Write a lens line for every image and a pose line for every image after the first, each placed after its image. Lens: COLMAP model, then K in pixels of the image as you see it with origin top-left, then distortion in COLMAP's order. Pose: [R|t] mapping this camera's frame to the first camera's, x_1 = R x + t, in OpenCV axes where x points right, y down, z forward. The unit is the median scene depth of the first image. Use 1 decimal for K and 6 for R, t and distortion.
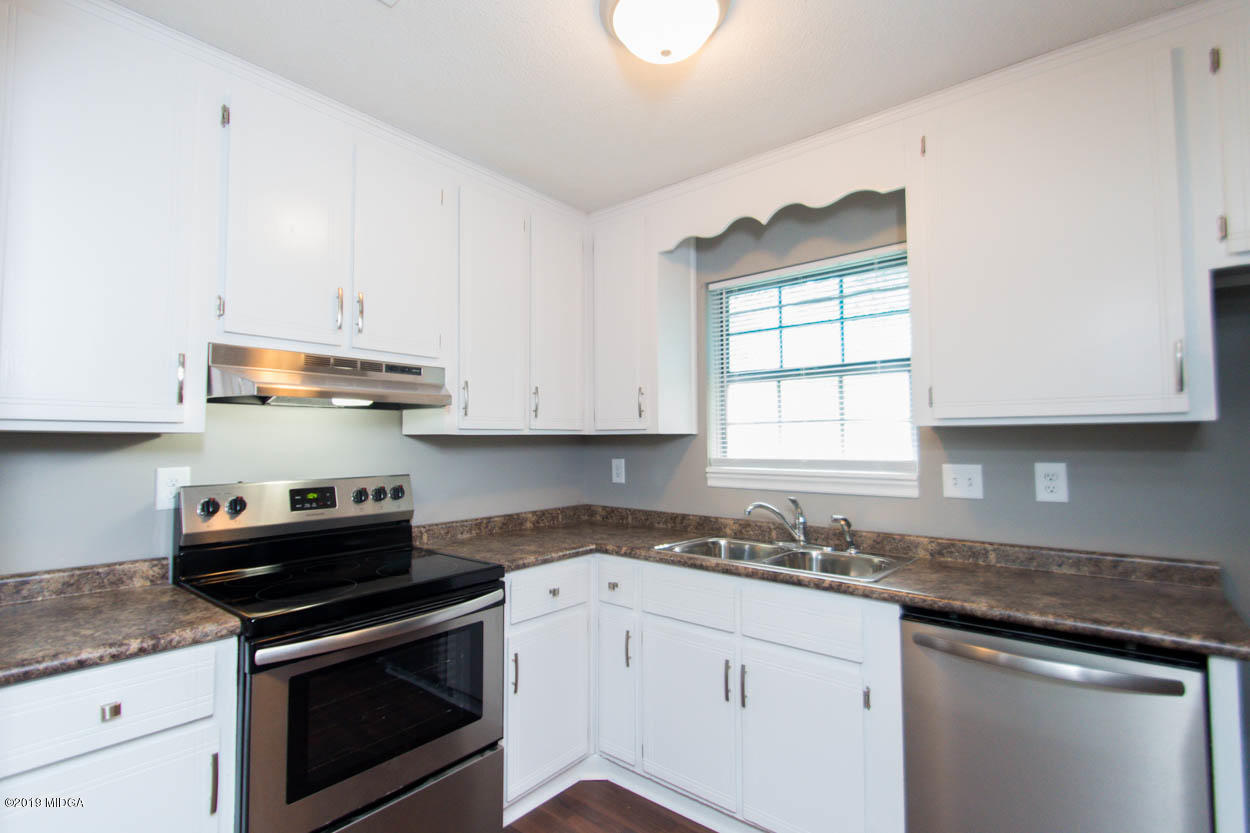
lens RADIAL K [[578.9, 0, 627.5], [0, 578.9, 407.9], [0, 0, 1]] dist [0.004694, -0.000131]
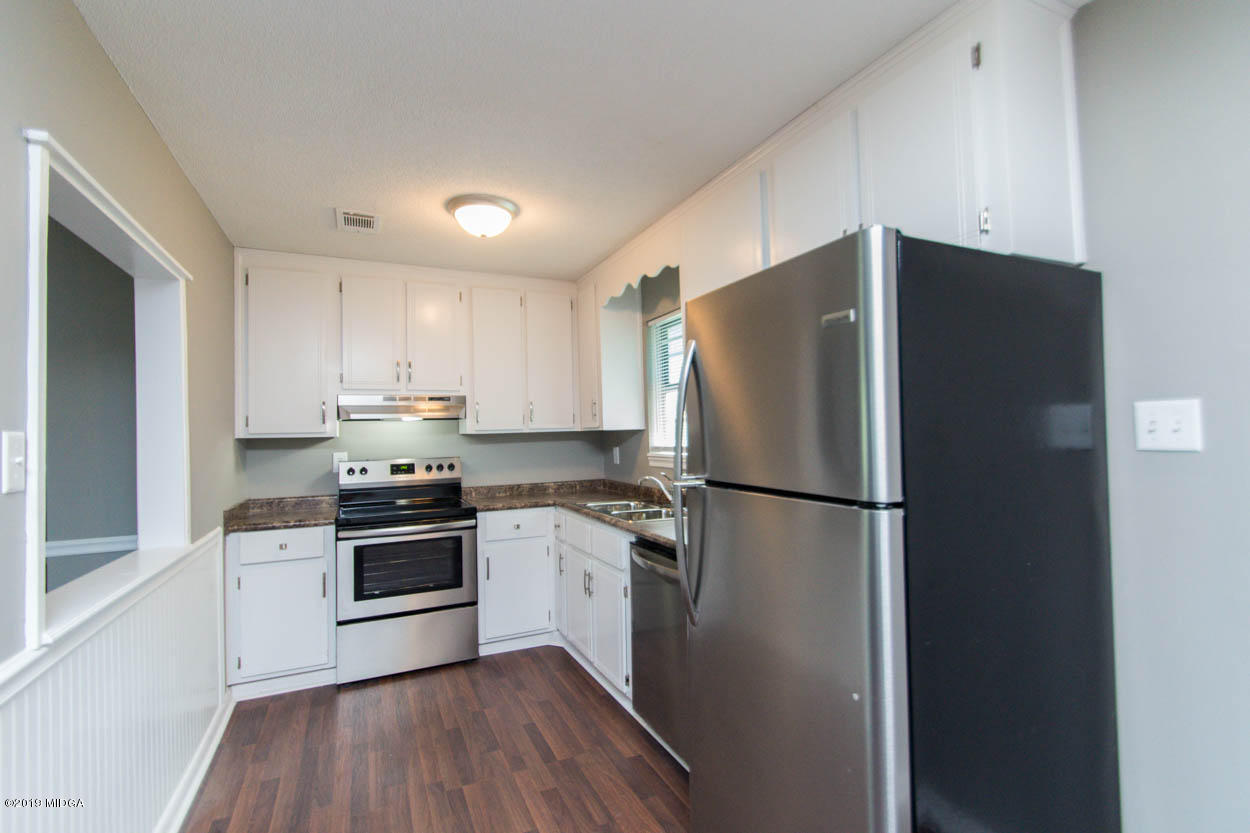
lens RADIAL K [[545.5, 0, 625.0], [0, 545.5, 416.5], [0, 0, 1]] dist [0.002283, -0.000536]
pose [[0.913128, -0.026638, -0.406801, 0.798164], [0.039714, 0.998929, 0.023732, -0.025951], [0.405733, -0.037826, 0.913208, -0.303237]]
